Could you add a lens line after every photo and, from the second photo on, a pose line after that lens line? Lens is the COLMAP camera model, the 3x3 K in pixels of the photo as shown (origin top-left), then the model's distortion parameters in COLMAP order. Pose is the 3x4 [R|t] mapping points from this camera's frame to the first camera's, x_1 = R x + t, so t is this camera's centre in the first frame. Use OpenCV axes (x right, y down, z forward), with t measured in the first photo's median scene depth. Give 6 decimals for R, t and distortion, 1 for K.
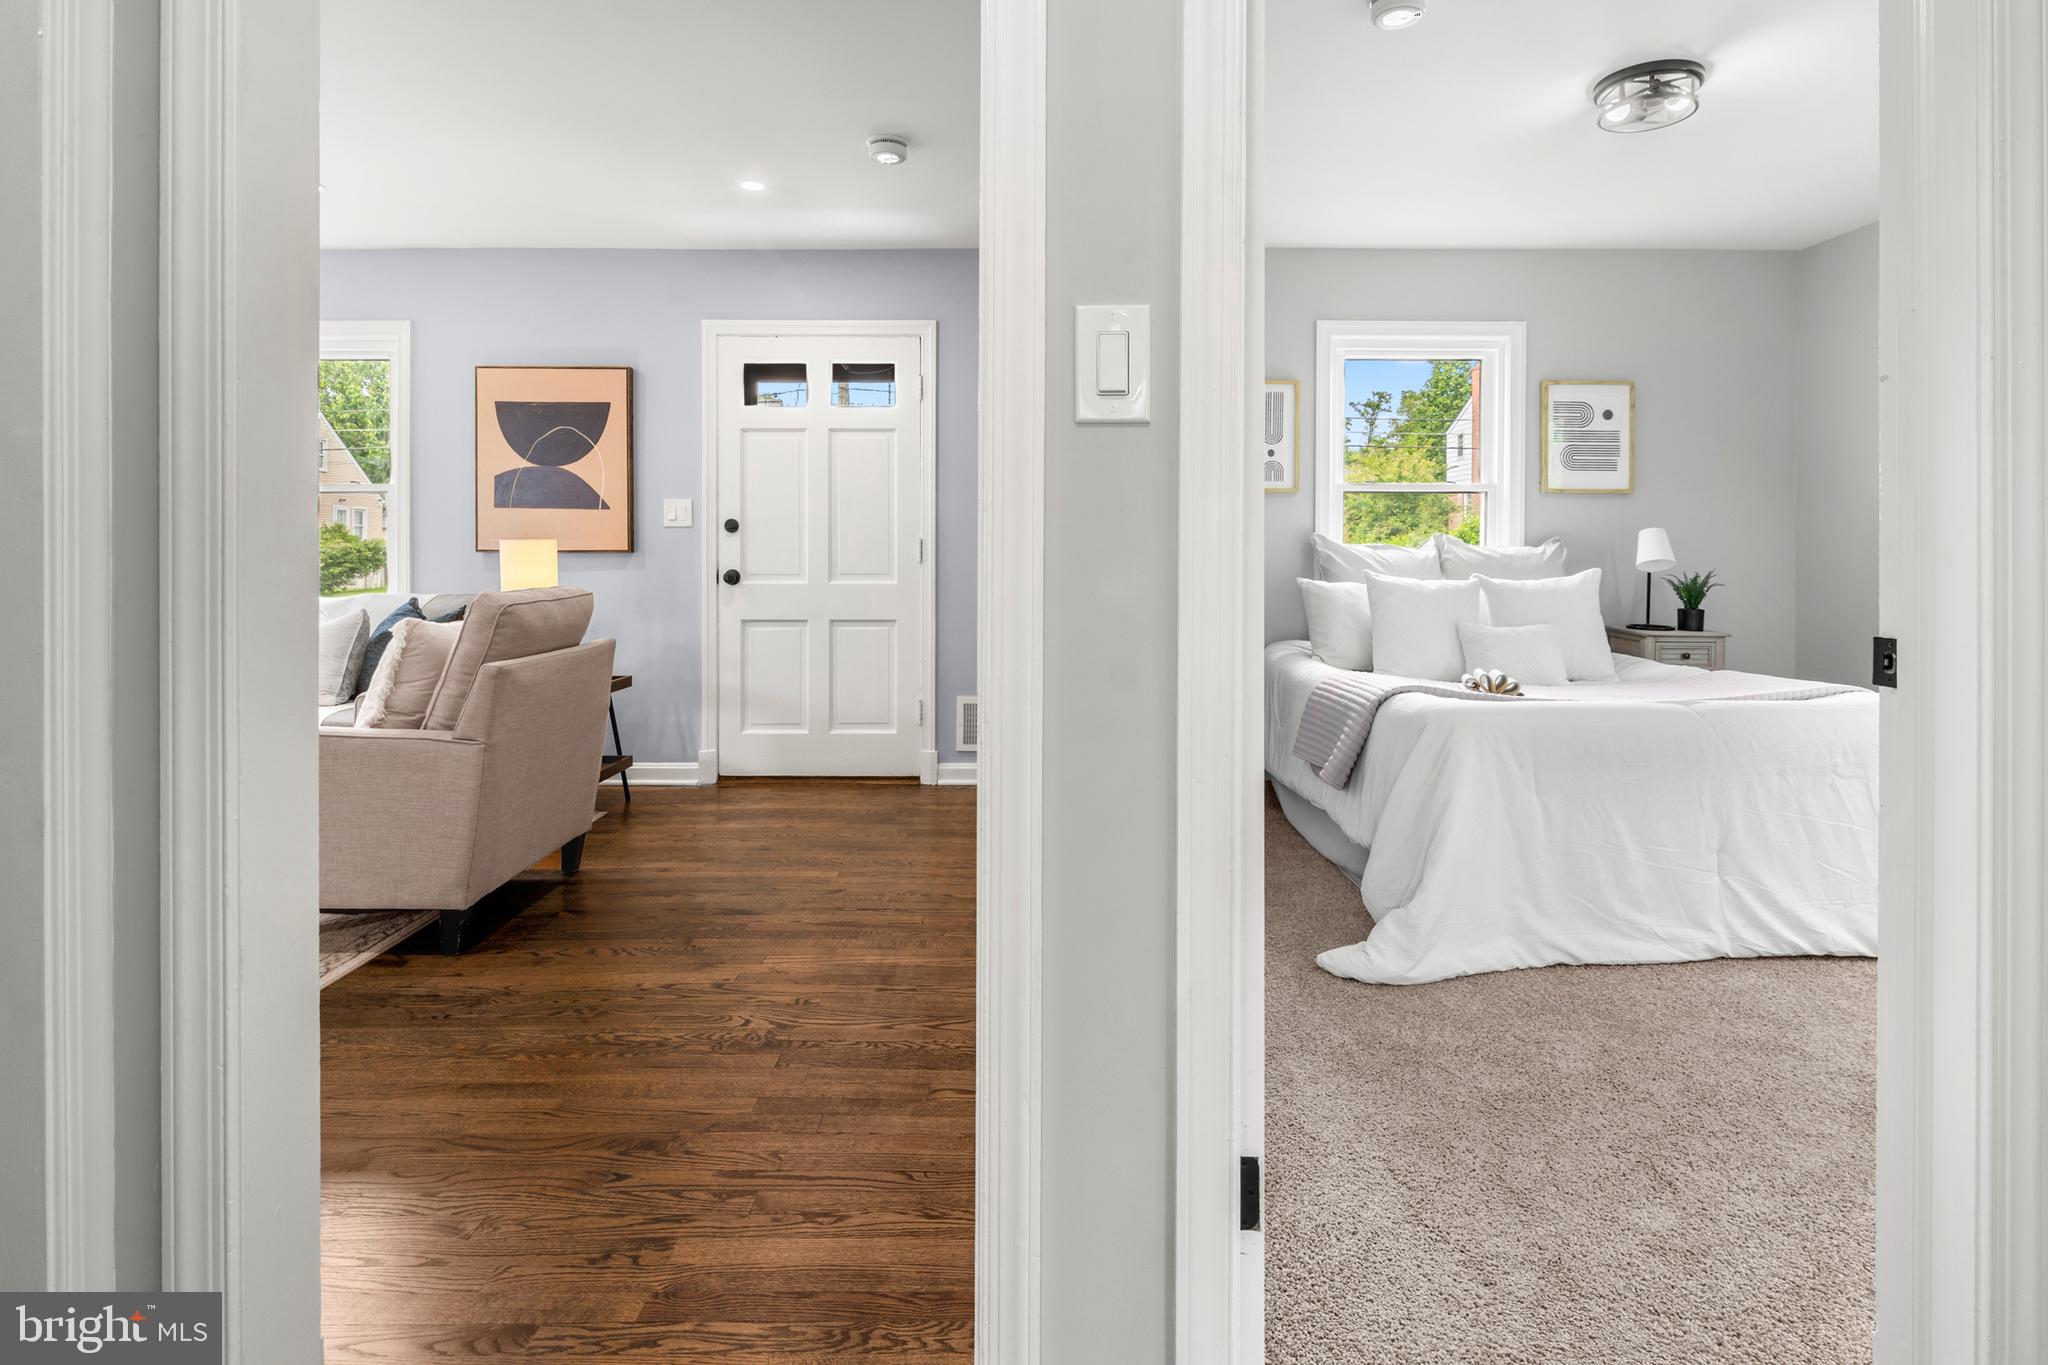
lens RADIAL K [[998.6, 0, 1031.1], [0, 998.6, 550.1], [0, 0, 1]] dist [0.004630, -0.000141]
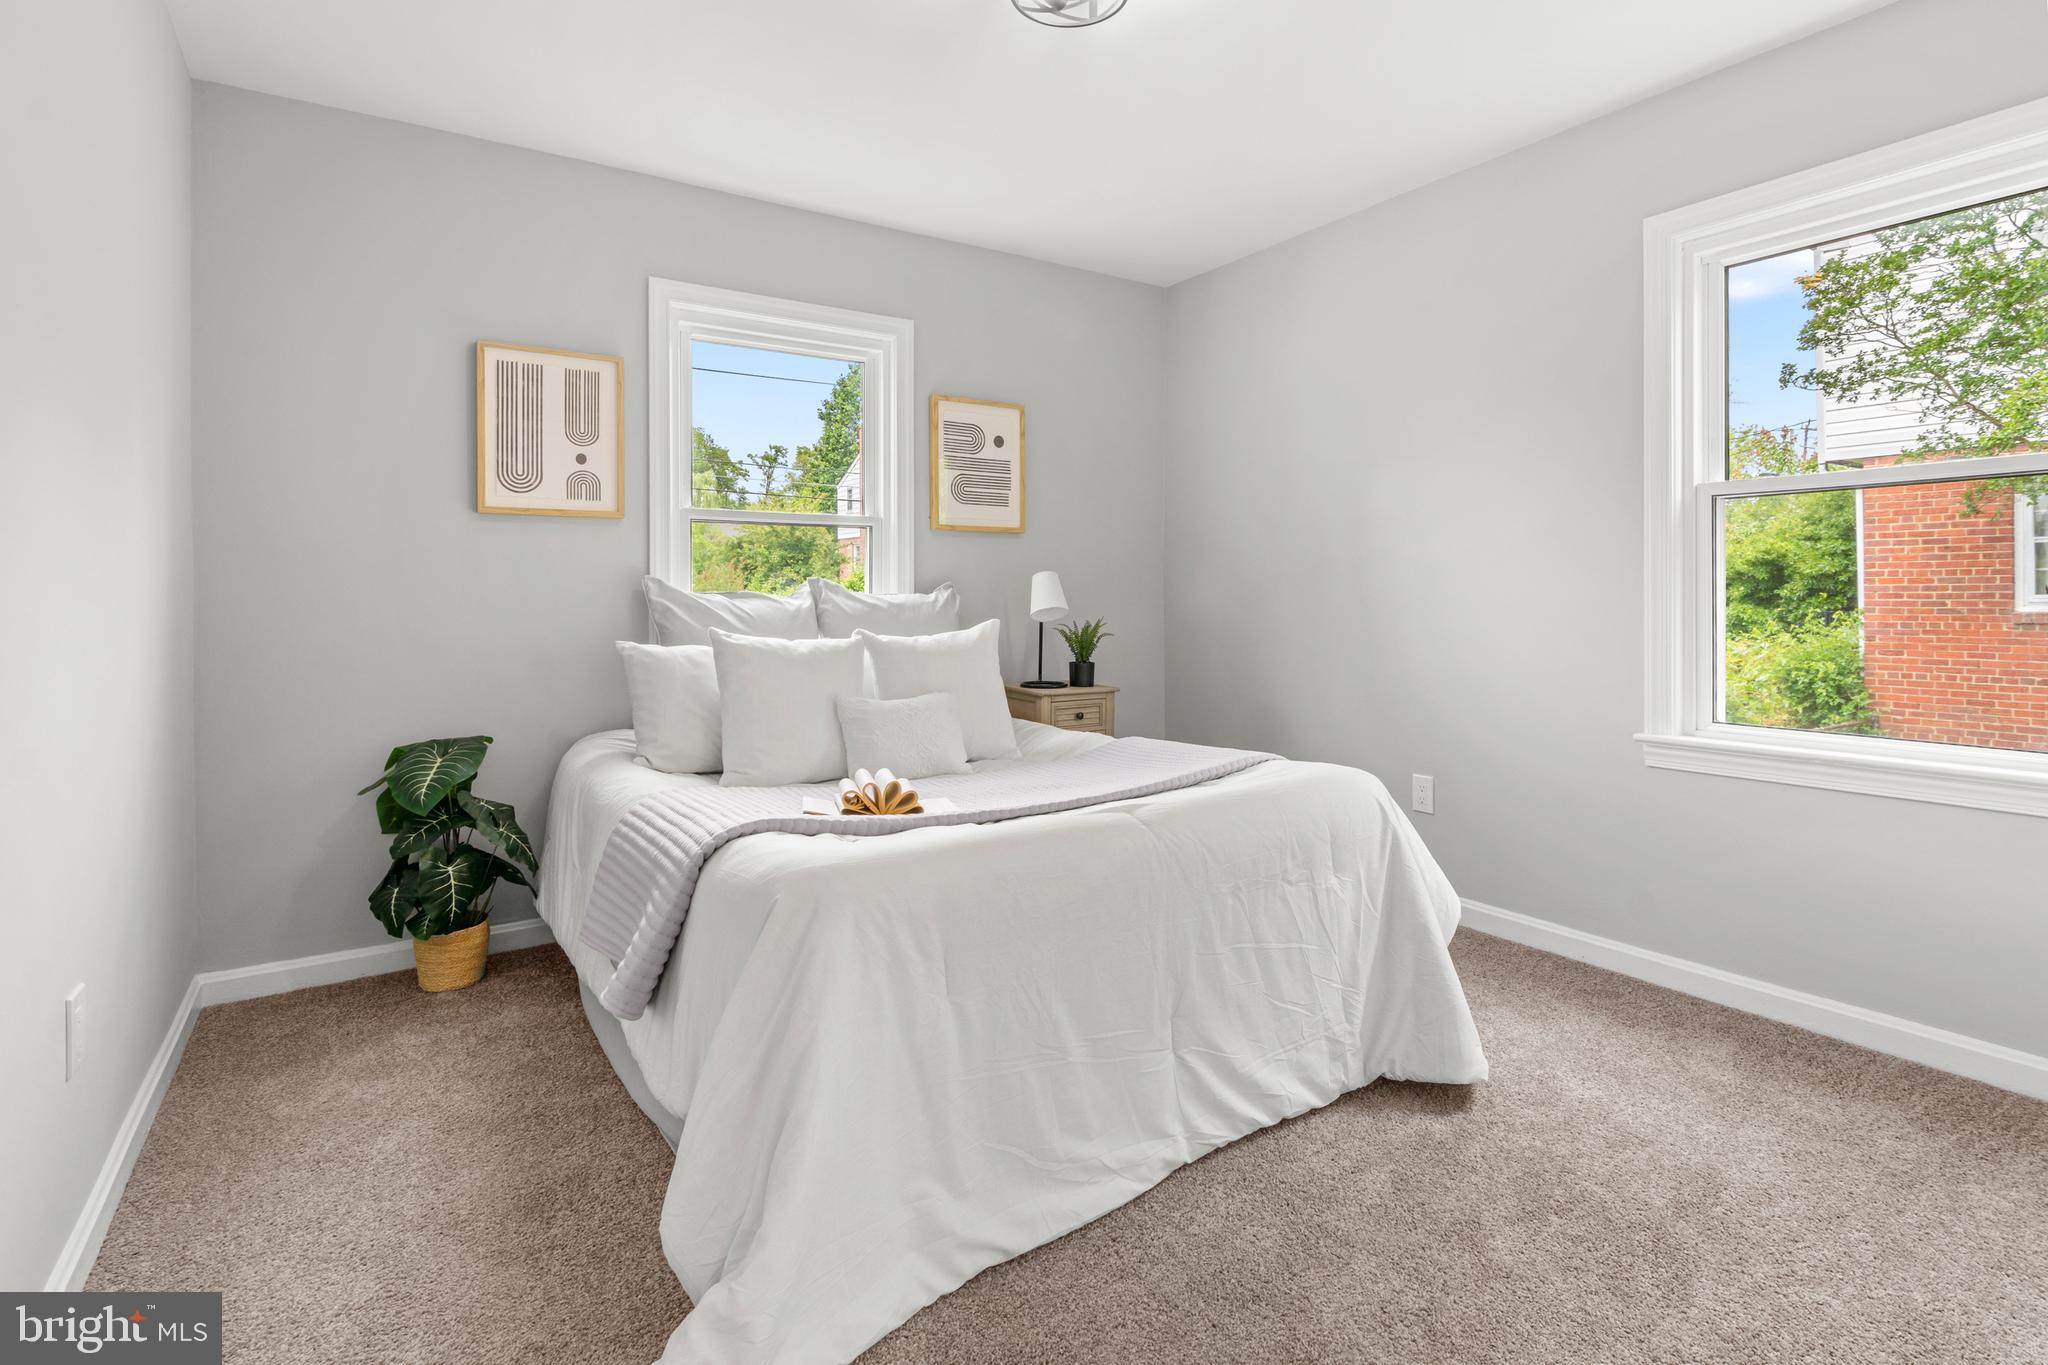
lens RADIAL K [[1001.5, 0, 1022.8], [0, 1001.5, 610.7], [0, 0, 1]] dist [0.001516, -0.000652]
pose [[0.839231, -0.013308, 0.543612, 0.124783], [0.008107, 0.999896, 0.011962, 0.001472], [-0.543715, -0.005632, 0.839251, 0.269695]]
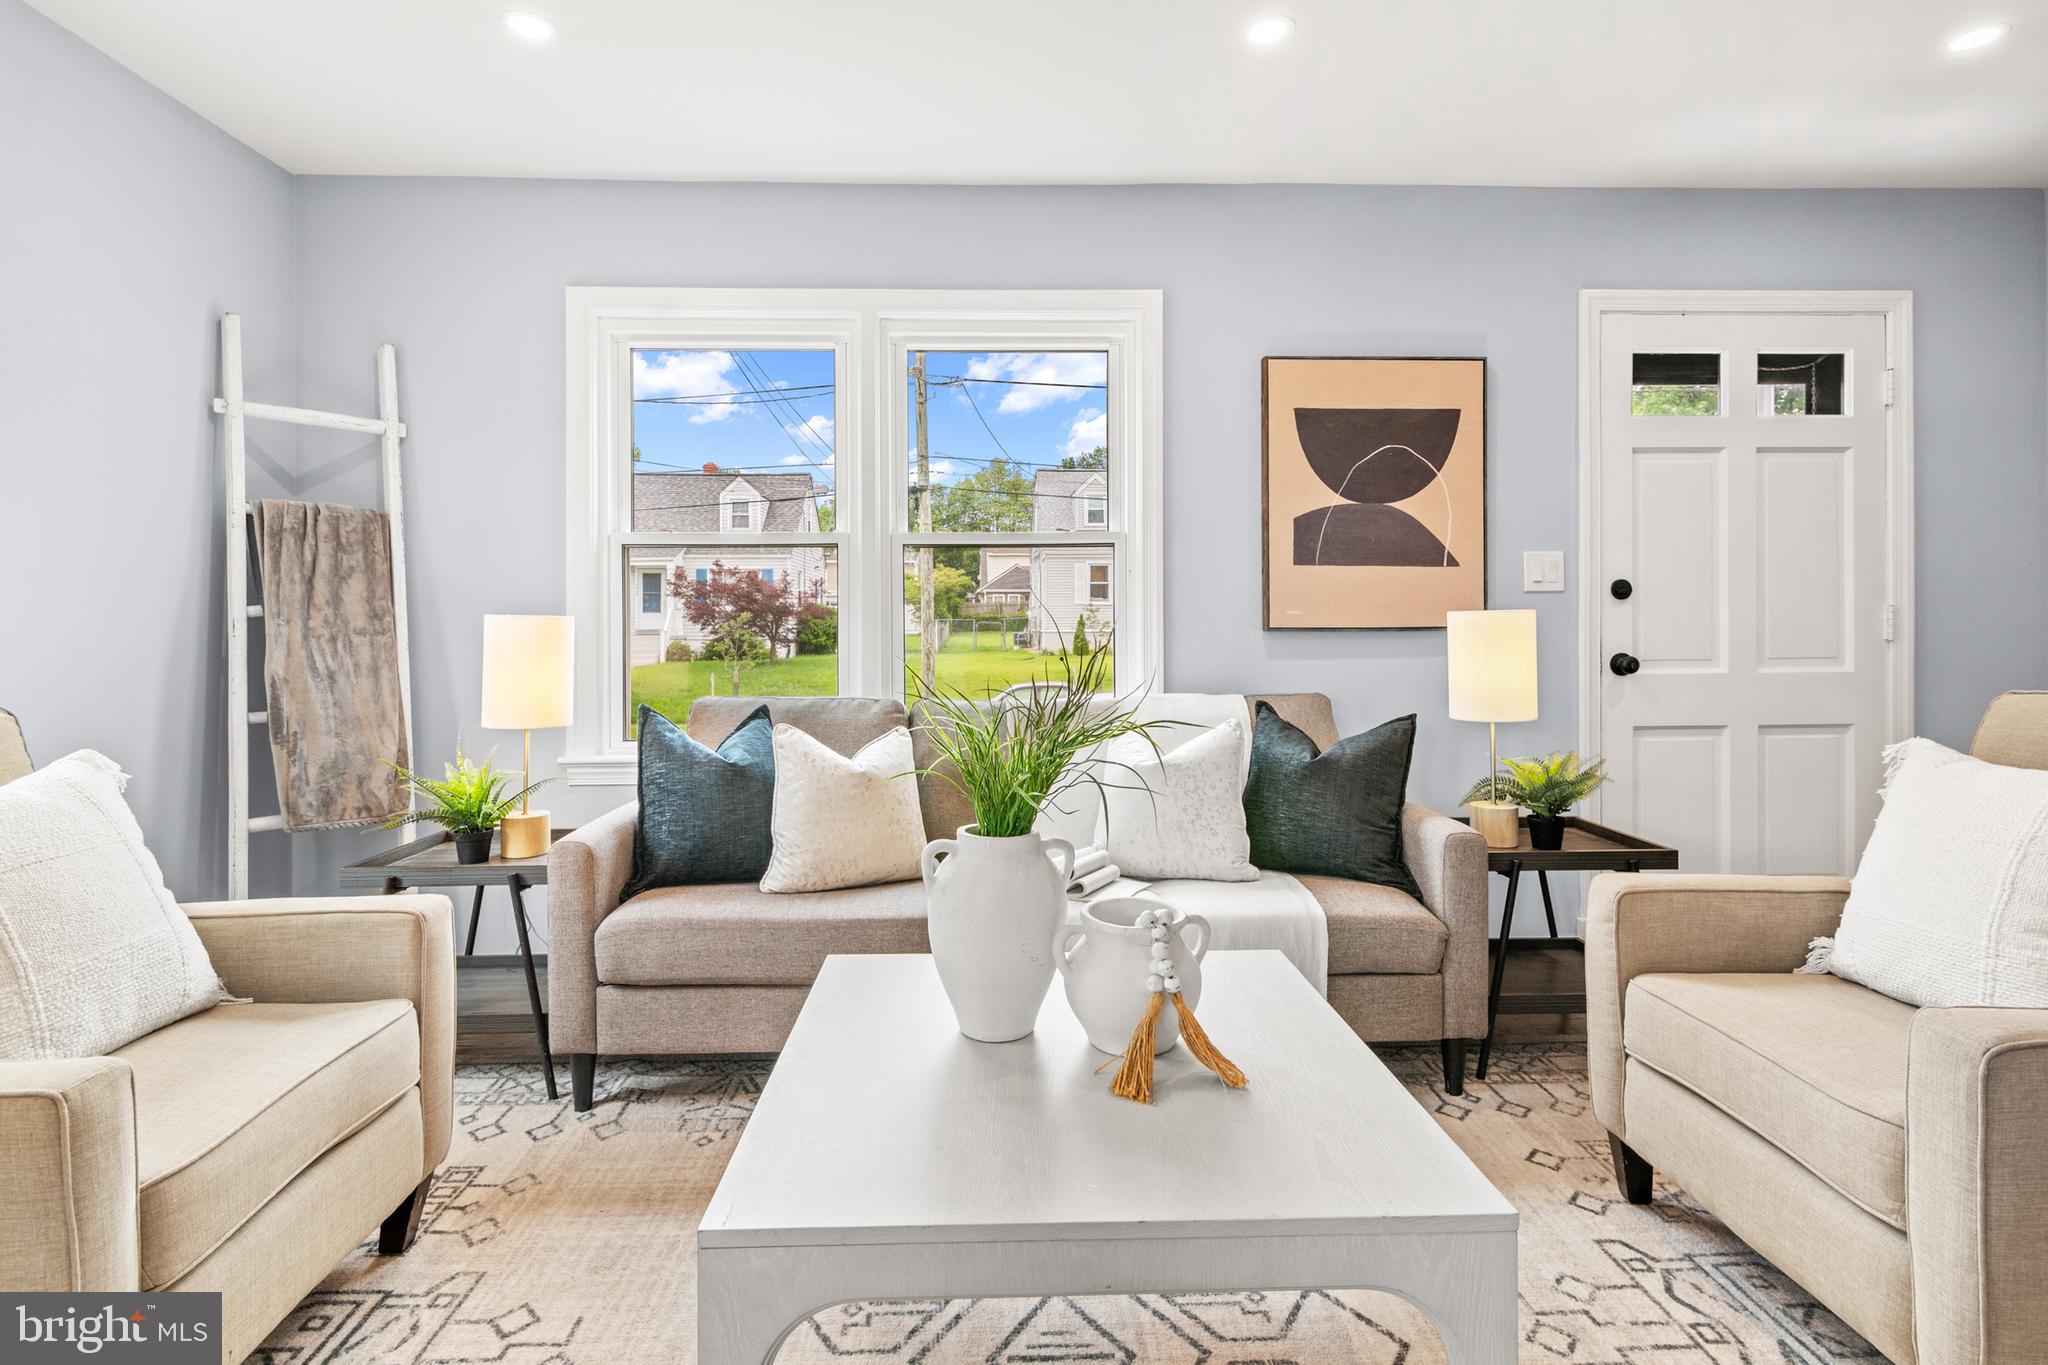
lens RADIAL K [[1002.7, 0, 1019.6], [0, 1002.7, 626.2], [0, 0, 1]] dist [0.002571, -0.000944]
pose [[0.999537, -0.004680, 0.030076, -0.746502], [0.004675, 0.999989, 0.000246, -0.001450], [-0.030076, -0.000105, 0.999548, 0.324387]]
